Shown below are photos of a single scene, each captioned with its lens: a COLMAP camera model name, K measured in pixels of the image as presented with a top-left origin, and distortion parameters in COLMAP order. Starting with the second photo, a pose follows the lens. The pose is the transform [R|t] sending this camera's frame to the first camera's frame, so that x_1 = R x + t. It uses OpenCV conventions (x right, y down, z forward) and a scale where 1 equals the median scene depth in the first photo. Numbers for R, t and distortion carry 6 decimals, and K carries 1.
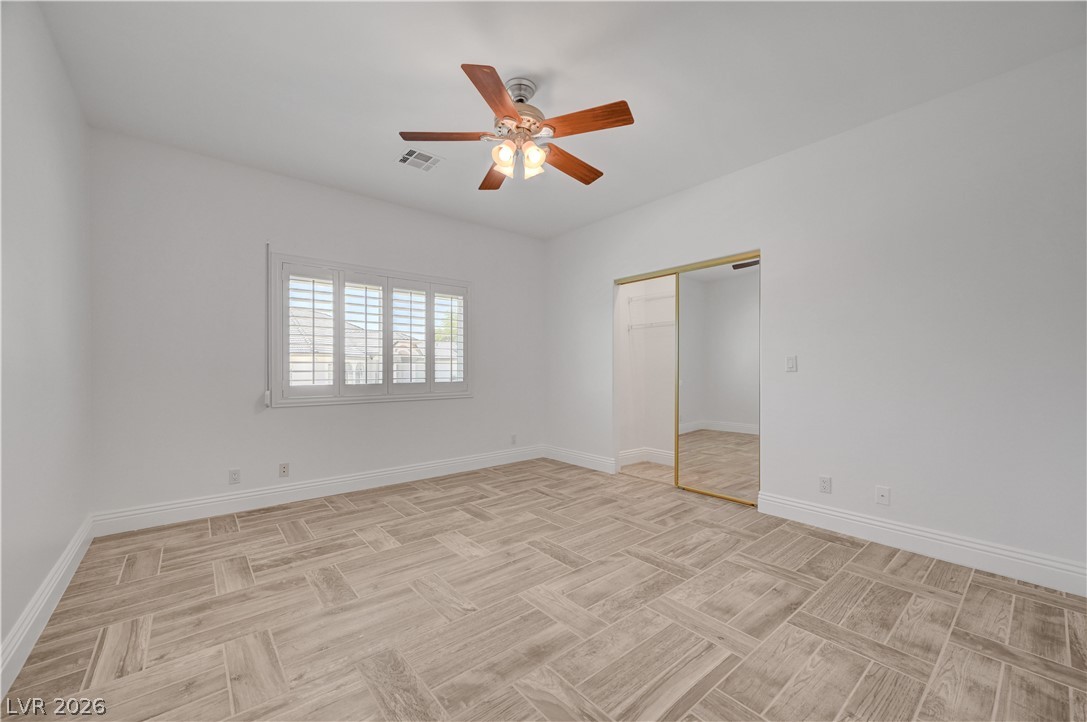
lens RADIAL K [[426.6, 0, 544.9], [0, 426.6, 366.2], [0, 0, 1]] dist [0.007148, 0.000183]
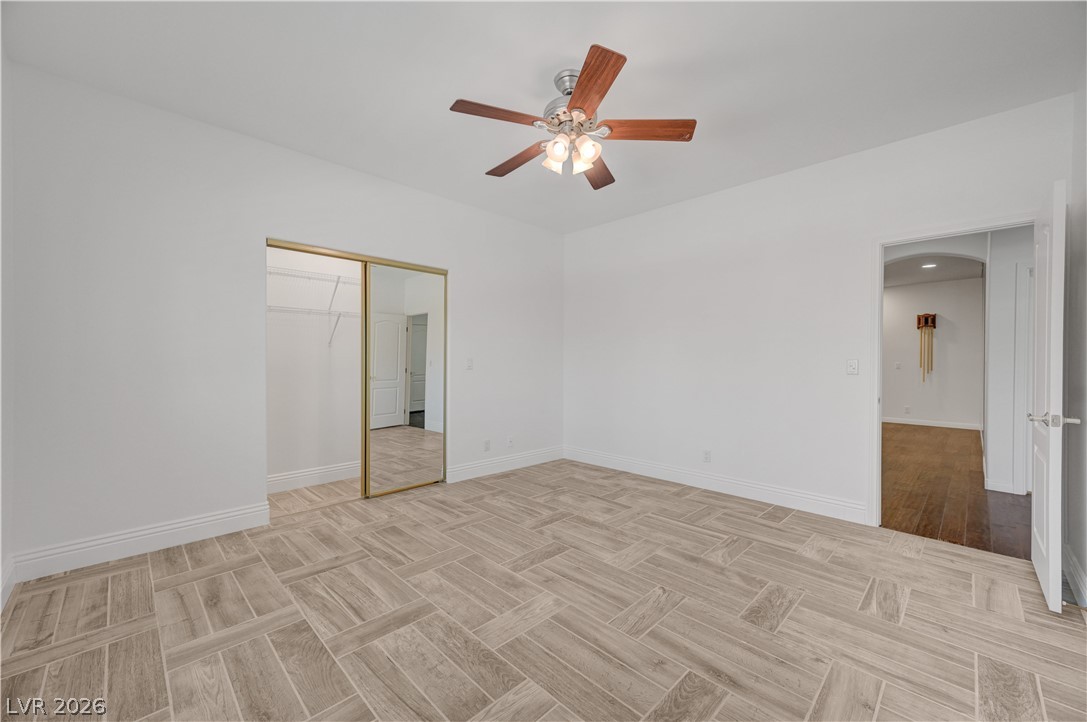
lens RADIAL K [[426.6, 0, 544.9], [0, 426.6, 366.2], [0, 0, 1]] dist [0.007148, 0.000183]
pose [[-0.086911, -0.009393, 0.996172, -0.844421], [-0.008007, 0.999930, 0.008729, -0.010401], [-0.996184, -0.007217, -0.086980, 0.953285]]
